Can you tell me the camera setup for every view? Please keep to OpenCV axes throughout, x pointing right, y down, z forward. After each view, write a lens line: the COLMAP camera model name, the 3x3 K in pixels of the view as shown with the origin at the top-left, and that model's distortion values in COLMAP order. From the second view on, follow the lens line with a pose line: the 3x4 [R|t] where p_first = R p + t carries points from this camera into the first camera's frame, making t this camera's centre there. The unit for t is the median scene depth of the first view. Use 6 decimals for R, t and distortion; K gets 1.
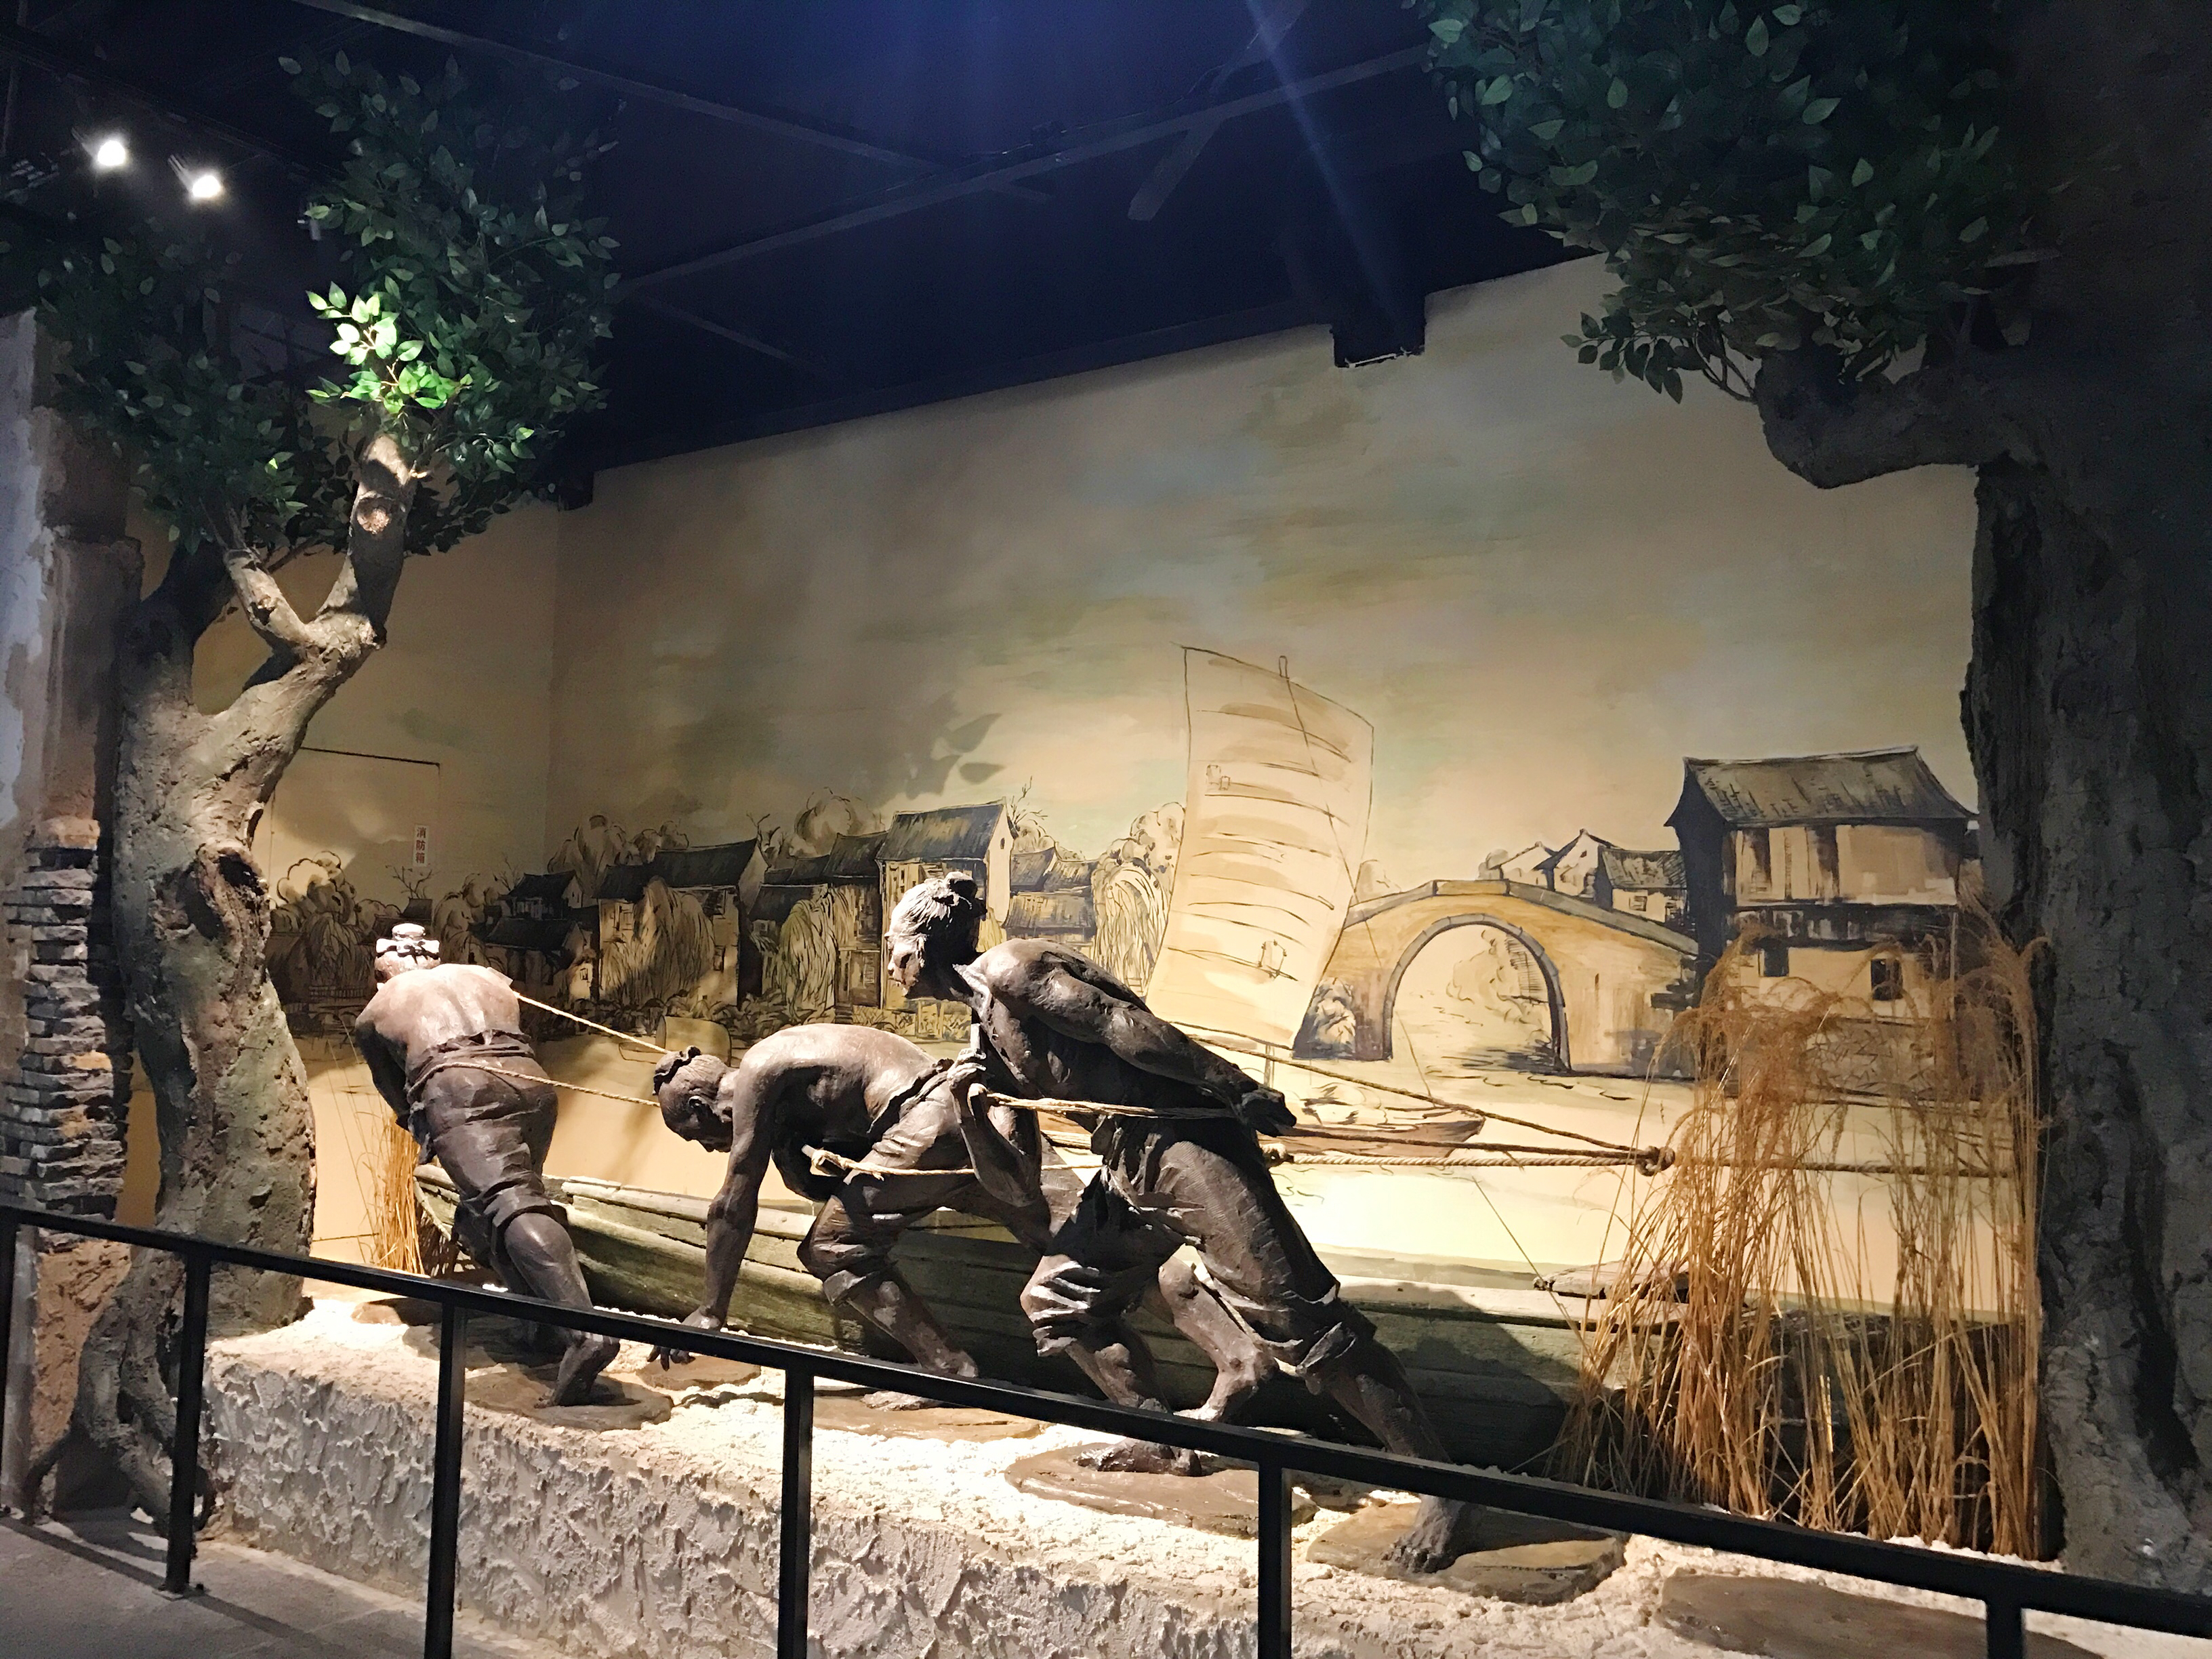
lens RADIAL K [[1807.4, 0, 1105.5], [0, 1807.4, 811.7], [0, 0, 1]] dist [0.038429, -0.039779]
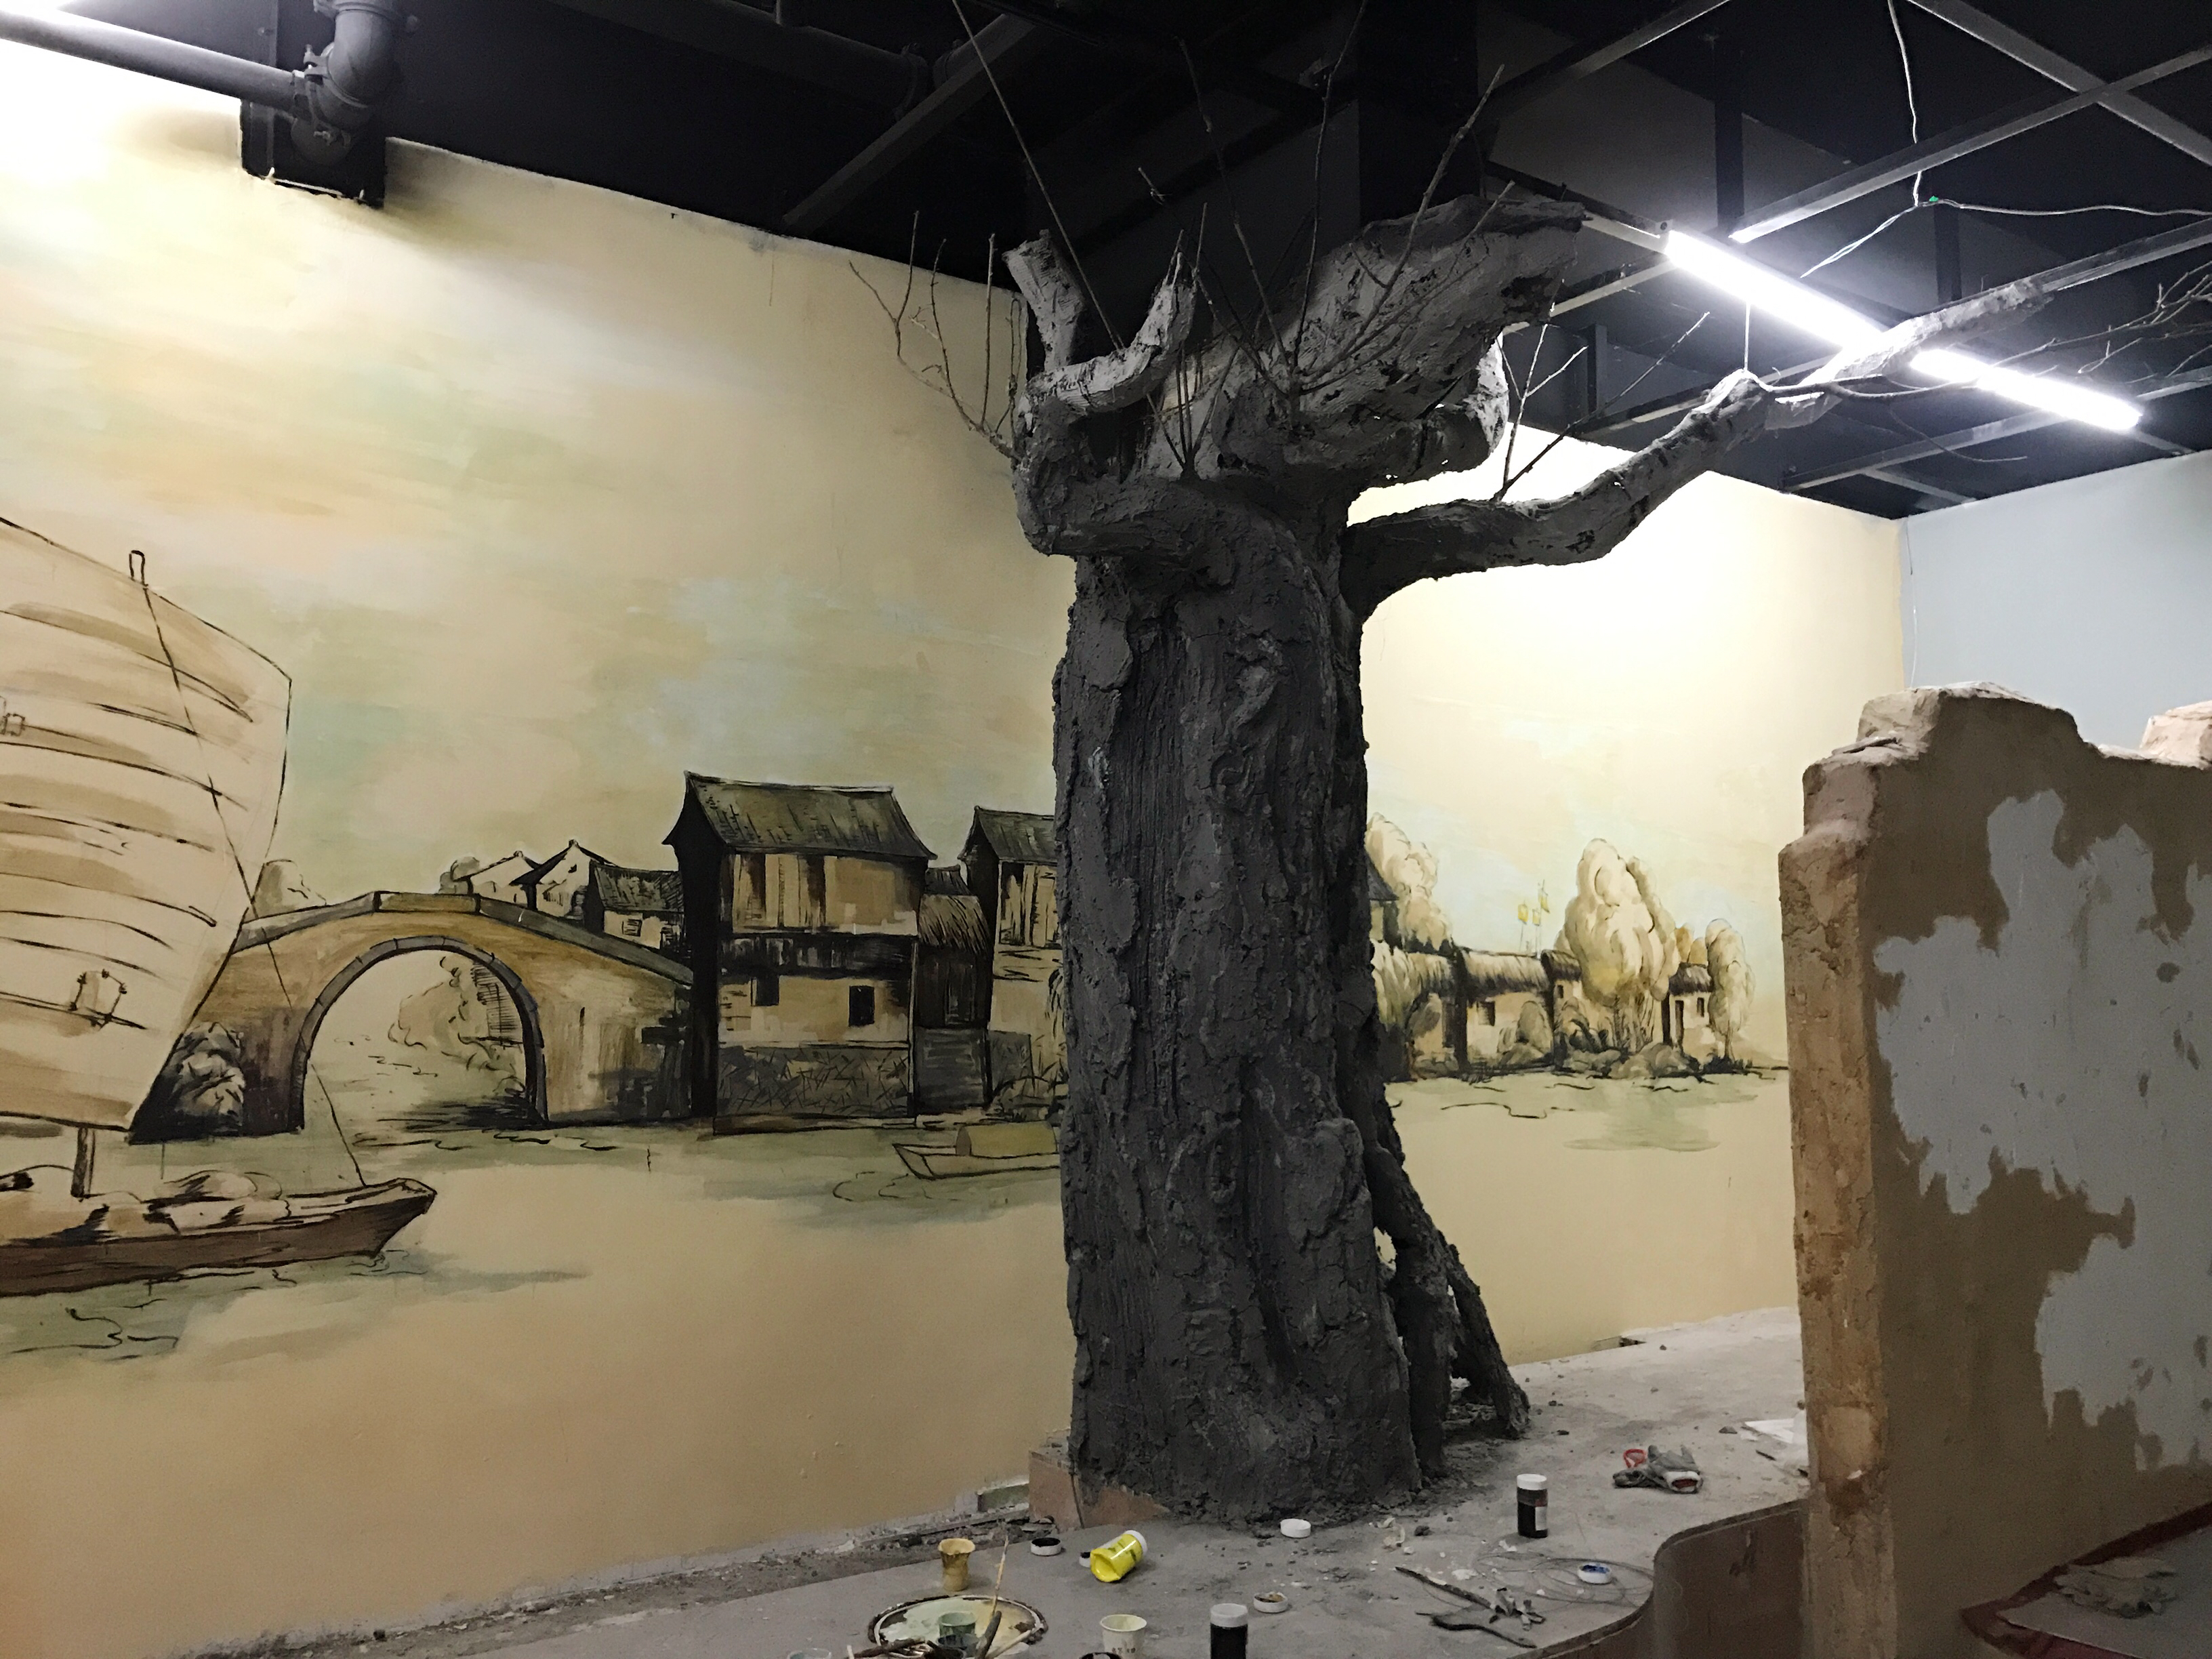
lens RADIAL K [[1807.4, 0, 1101.0], [0, 1807.4, 813.2], [0, 0, 1]] dist [0.038429, -0.039779]
pose [[0.353322, 0.073094, 0.932642, -0.441799], [-0.076092, 0.995885, -0.049223, 0.019612], [-0.932402, -0.053575, 0.357430, 0.442728]]
